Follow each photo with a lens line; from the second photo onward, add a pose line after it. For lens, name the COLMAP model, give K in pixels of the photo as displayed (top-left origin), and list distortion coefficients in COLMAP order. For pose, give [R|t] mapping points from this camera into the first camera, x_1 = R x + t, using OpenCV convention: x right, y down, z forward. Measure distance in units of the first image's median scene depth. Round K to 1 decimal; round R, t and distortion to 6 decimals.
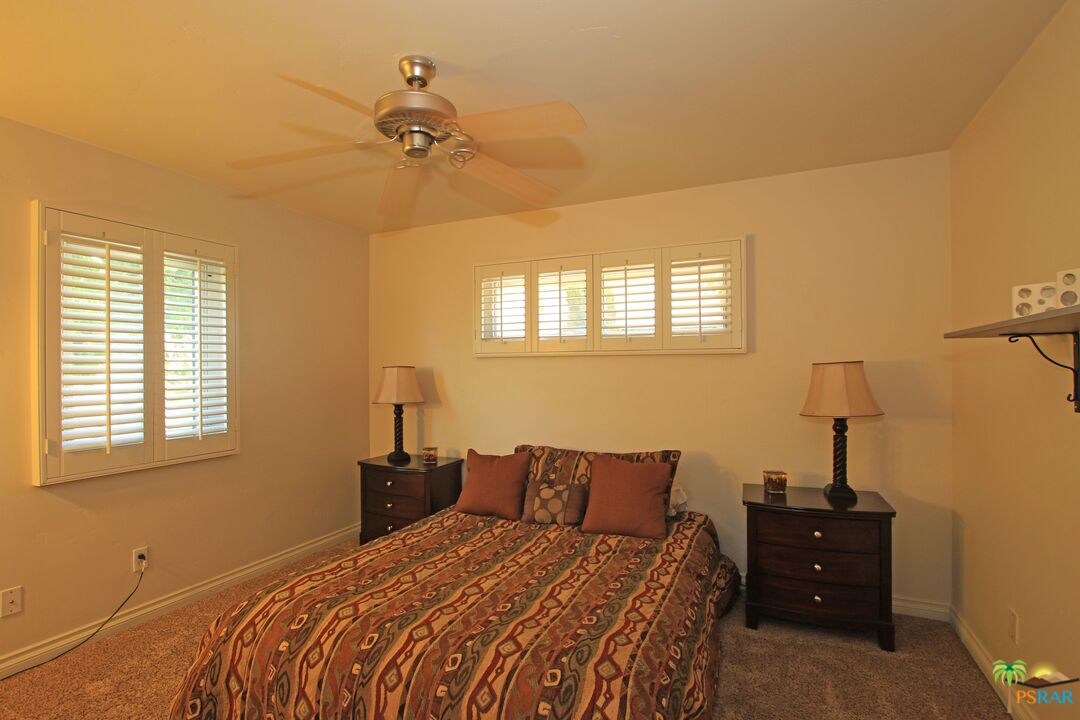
lens RADIAL K [[542.7, 0, 538.5], [0, 542.7, 364.2], [0, 0, 1]] dist [-0.001199, -0.000334]
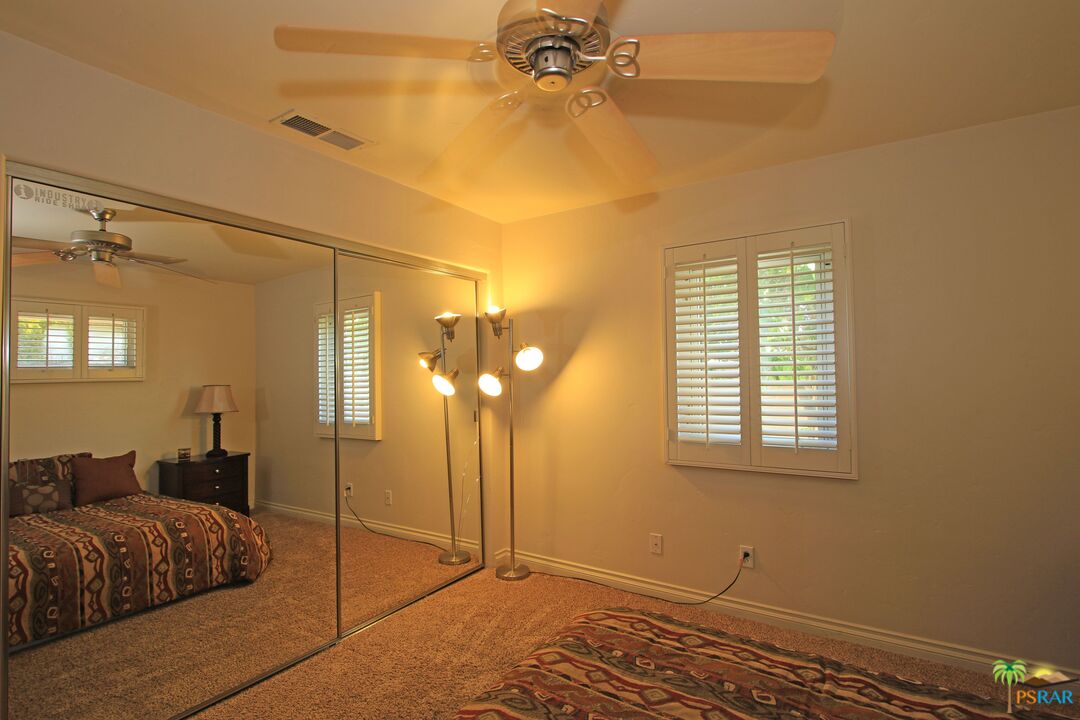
lens RADIAL K [[542.7, 0, 538.1], [0, 542.7, 360.8], [0, 0, 1]] dist [-0.001199, -0.000334]
pose [[-0.173638, -0.011948, -0.984737, 0.388540], [0.020407, 0.999668, -0.015727, -0.007977], [0.984598, -0.022827, -0.173336, 0.851775]]
